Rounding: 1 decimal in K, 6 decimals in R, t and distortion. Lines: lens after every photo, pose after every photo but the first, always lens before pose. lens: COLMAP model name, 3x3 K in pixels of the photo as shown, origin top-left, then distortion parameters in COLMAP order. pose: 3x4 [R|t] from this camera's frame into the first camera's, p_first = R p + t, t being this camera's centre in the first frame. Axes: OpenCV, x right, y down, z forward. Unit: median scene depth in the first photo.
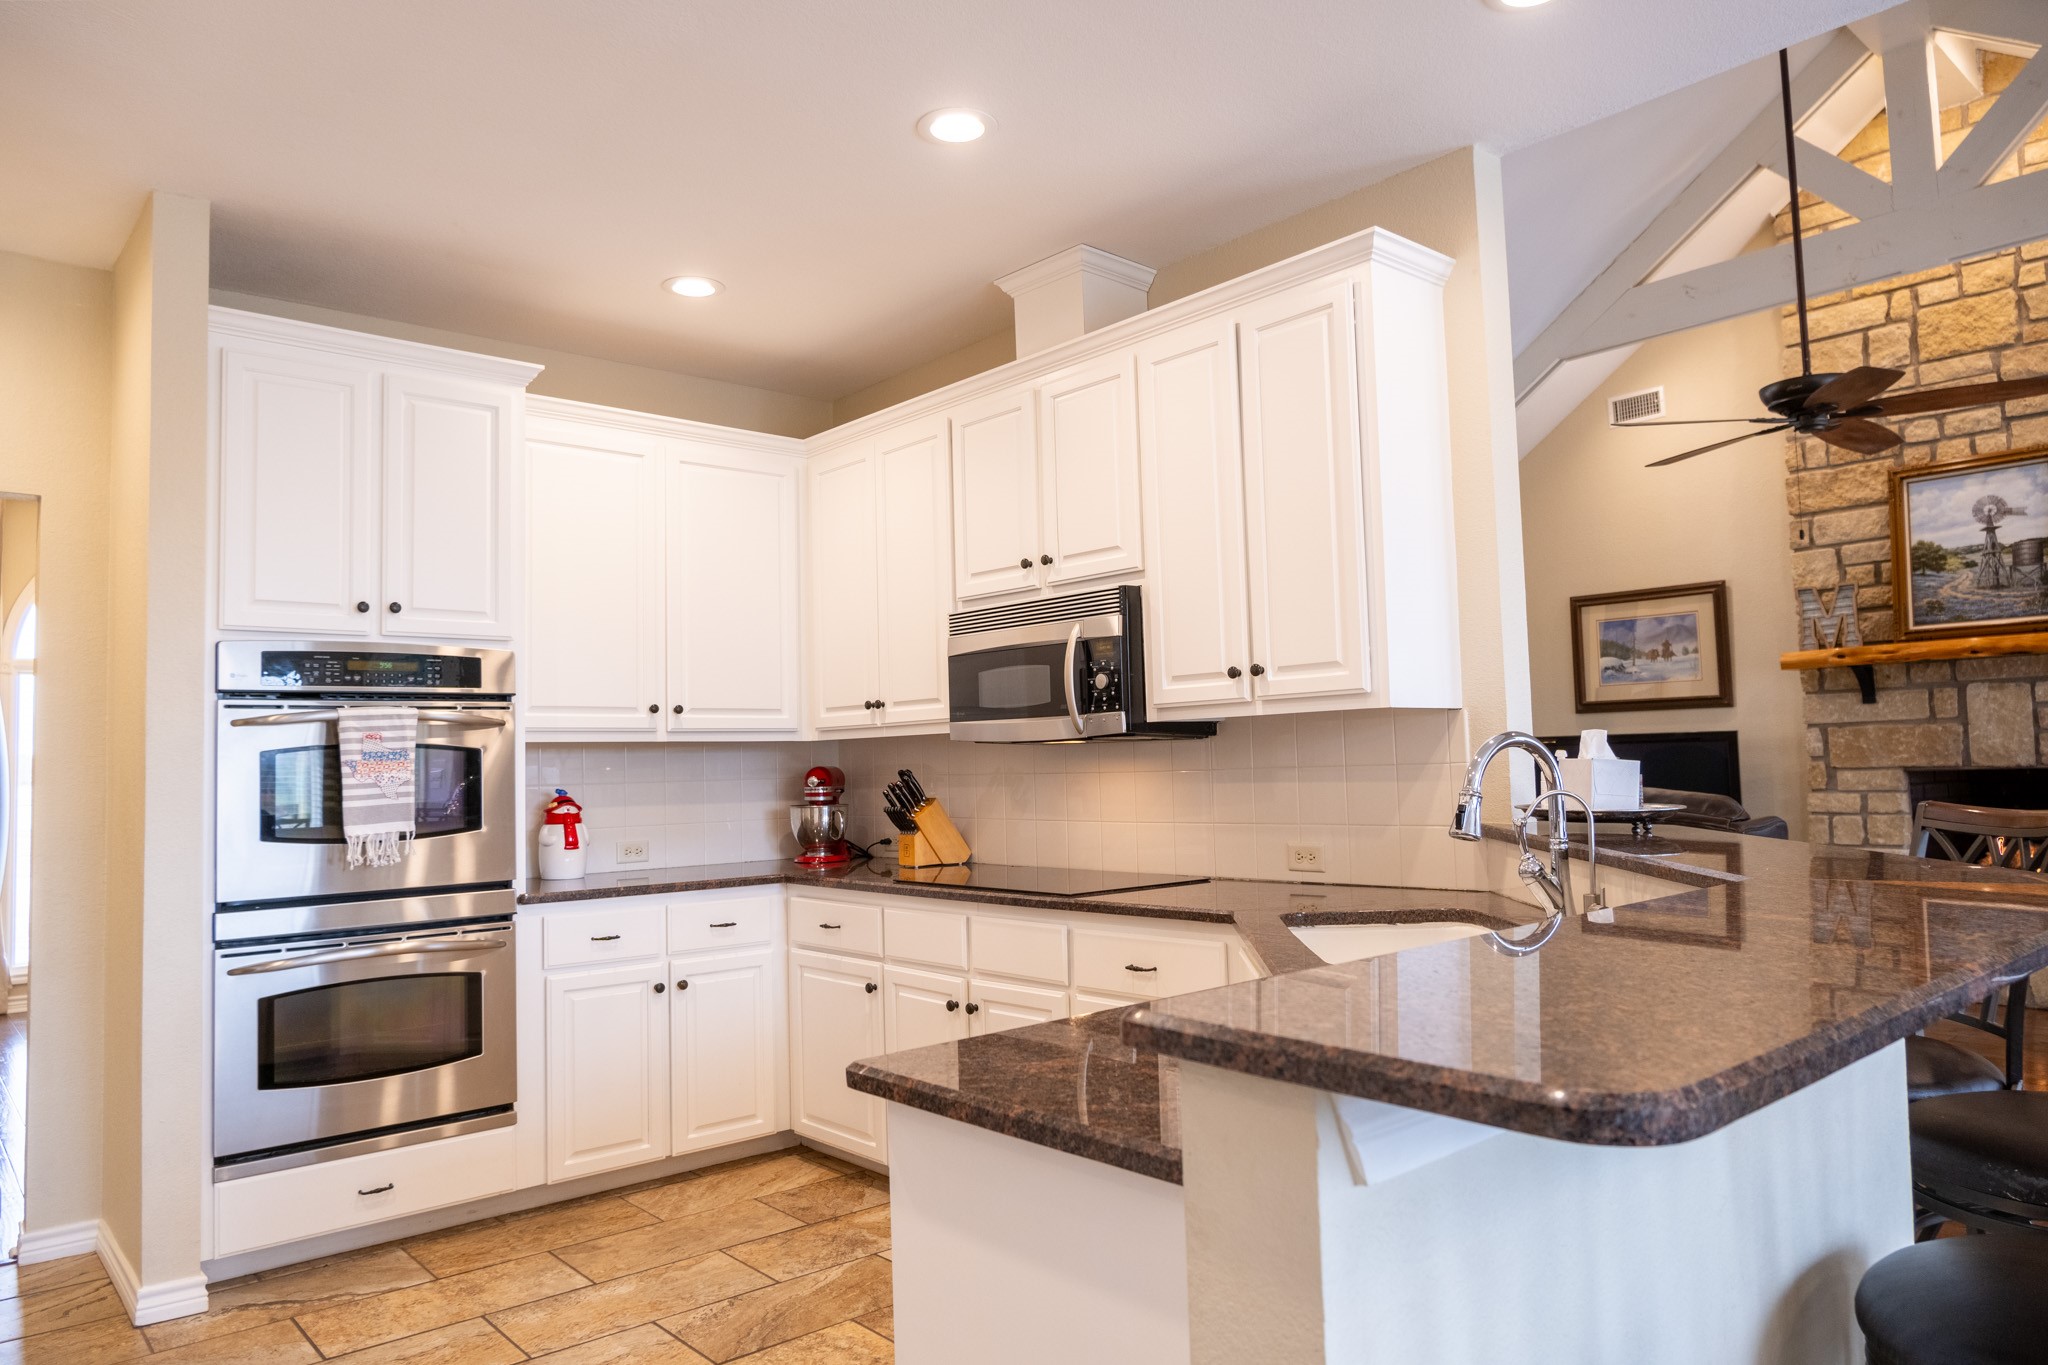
lens RADIAL K [[1346.3, 0, 1023.6], [0, 1346.3, 687.2], [0, 0, 1]] dist [-0.009984, -0.000452]
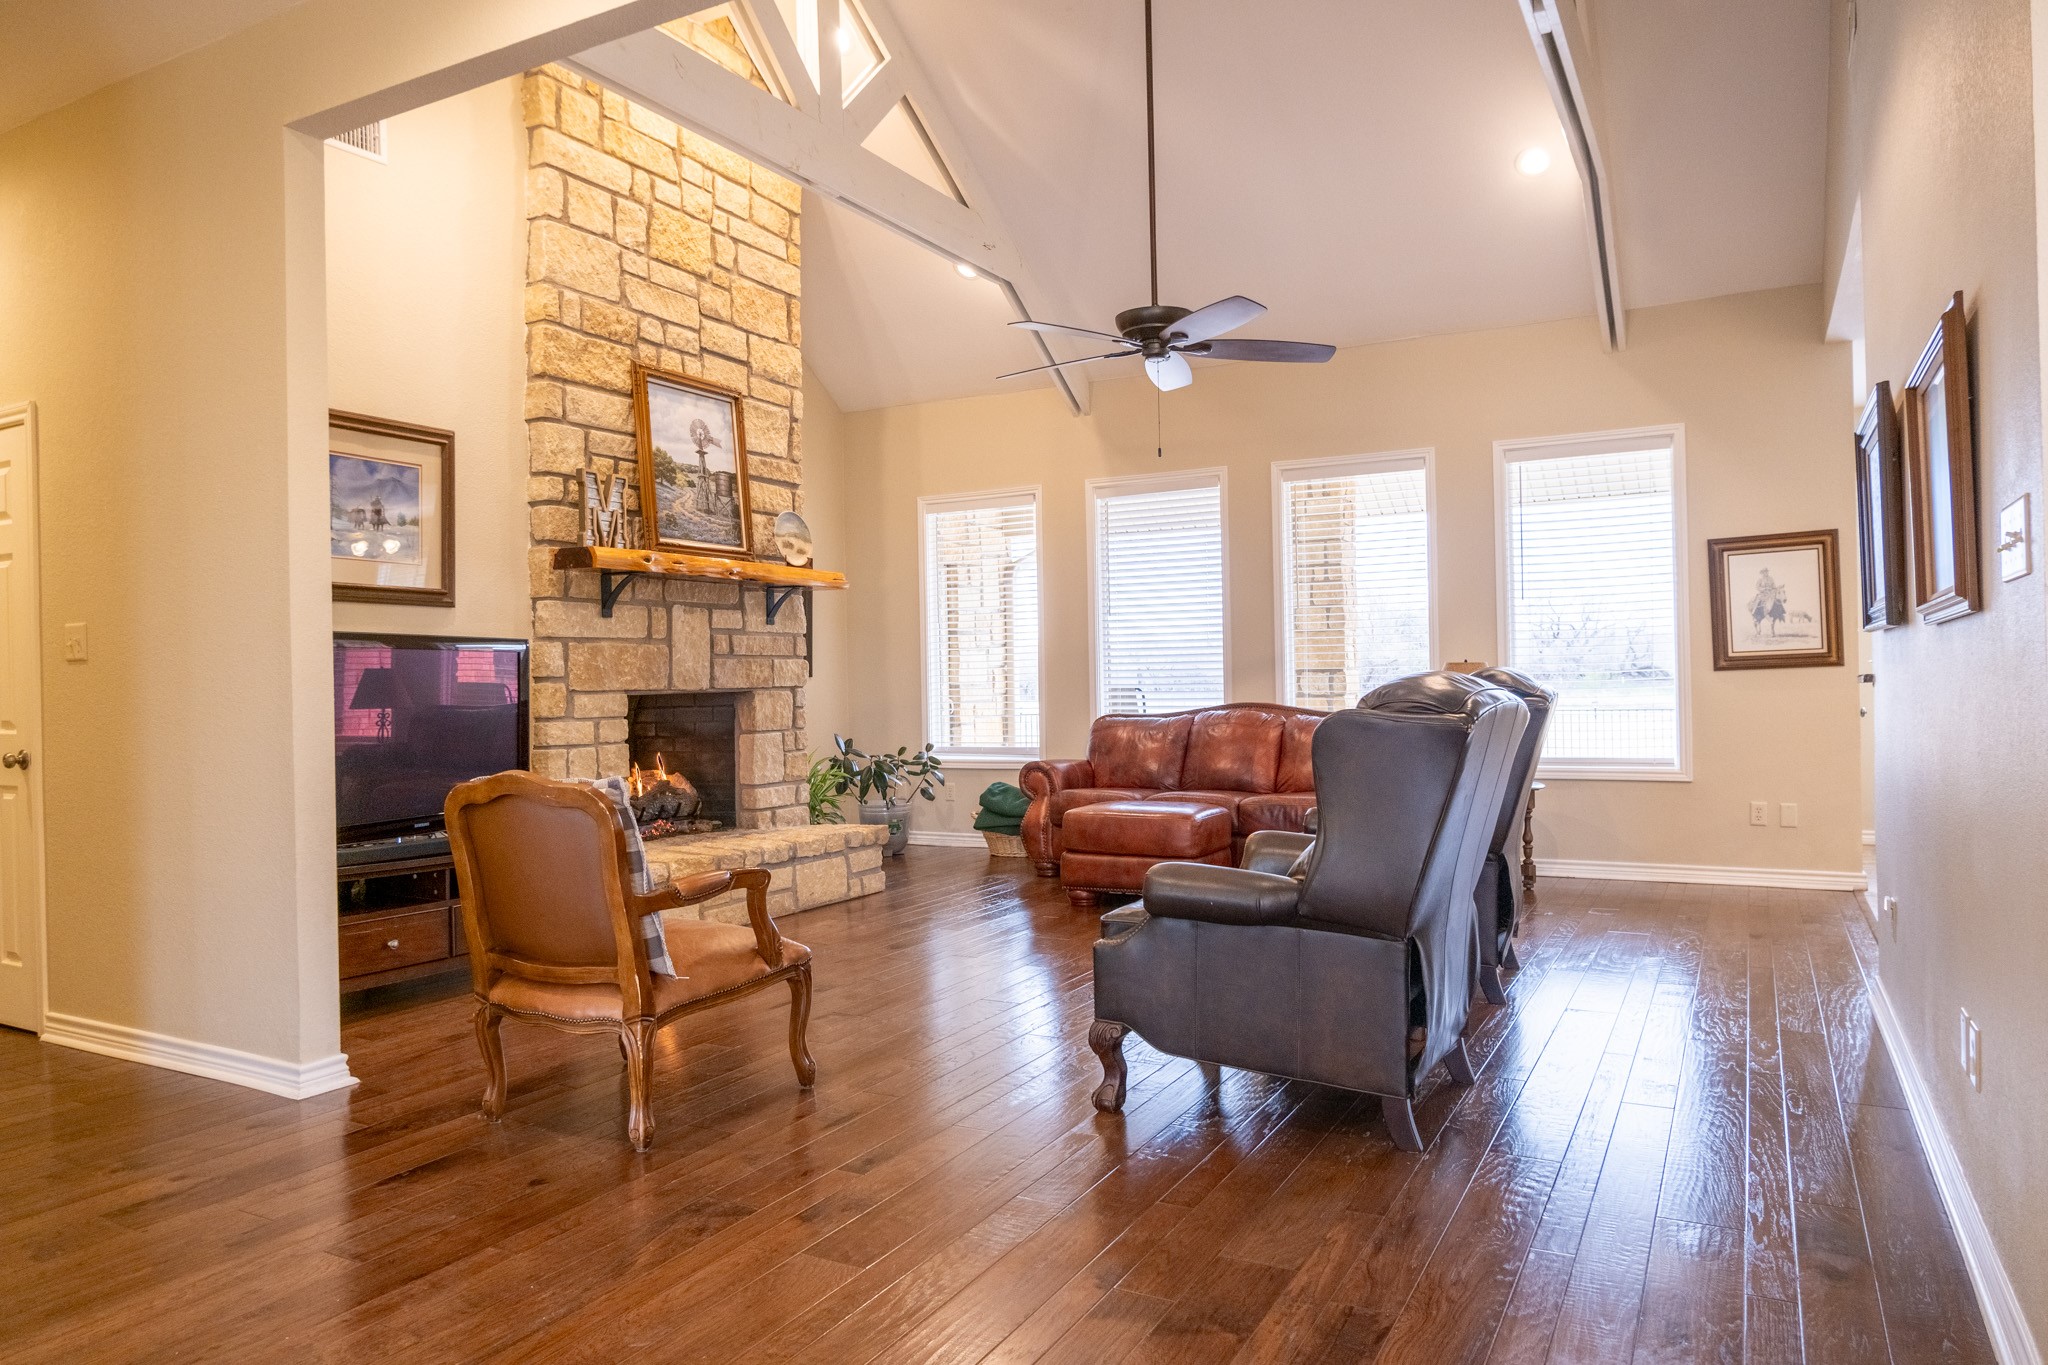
lens RADIAL K [[1346.3, 0, 1026.0], [0, 1346.3, 668.1], [0, 0, 1]] dist [-0.009984, -0.000452]
pose [[-0.345270, 0.042622, 0.937535, -0.281050], [-0.028640, 0.998024, -0.055920, 0.086514], [-0.938066, -0.046158, -0.343367, 1.048227]]
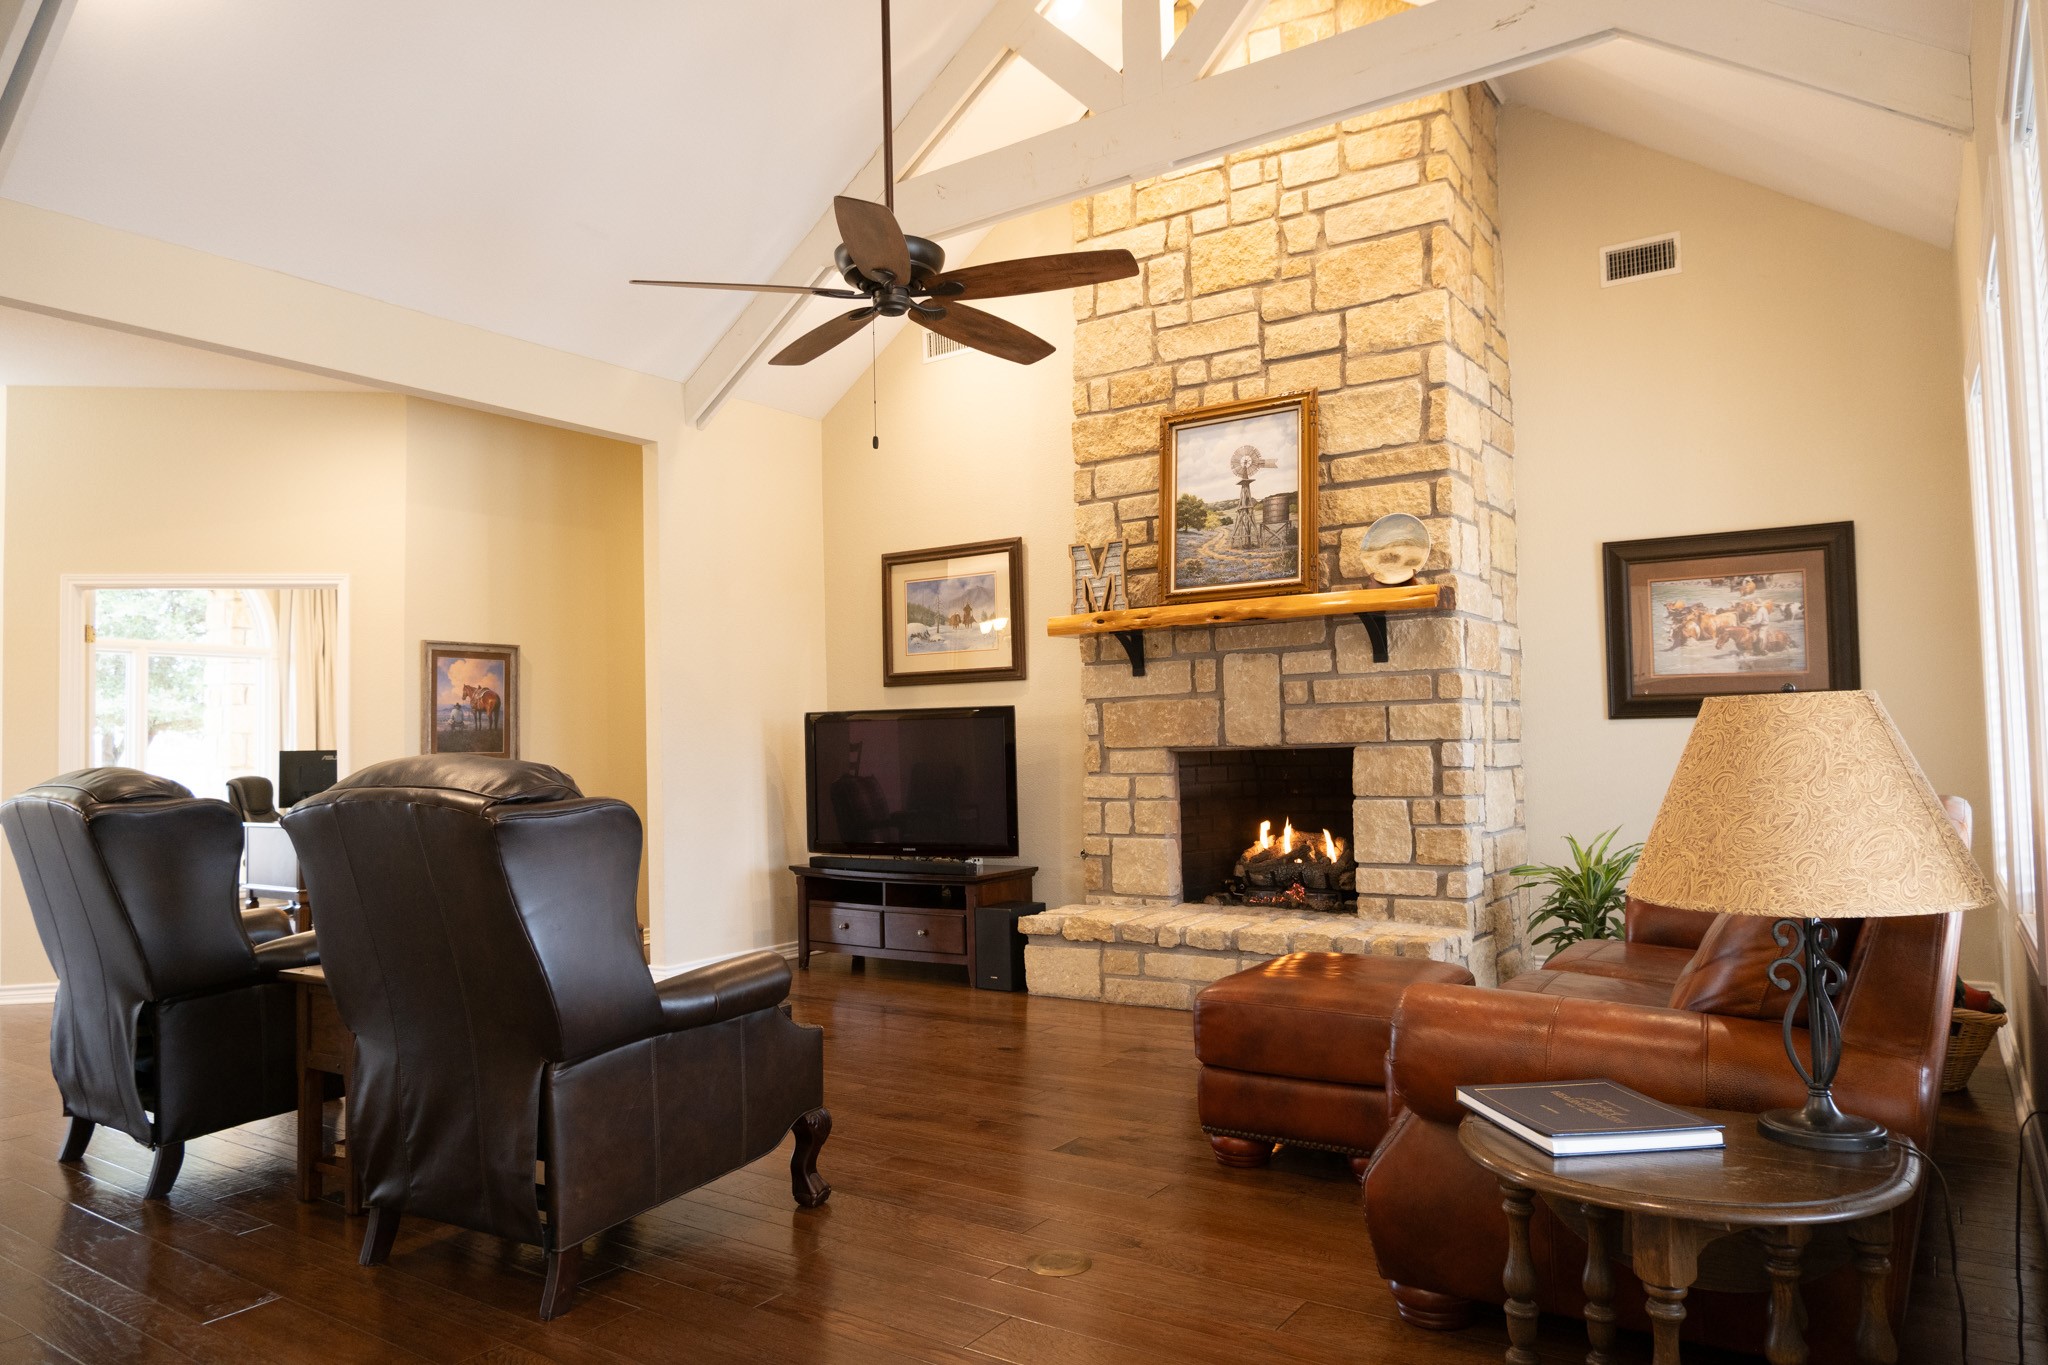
lens RADIAL K [[1346.3, 0, 1028.6], [0, 1346.3, 682.6], [0, 0, 1]] dist [-0.009984, -0.000452]
pose [[0.968128, 0.019831, 0.249668, 0.337379], [-0.019880, 0.999800, -0.002326, 0.020193], [-0.249664, -0.002712, 0.968329, 0.150347]]
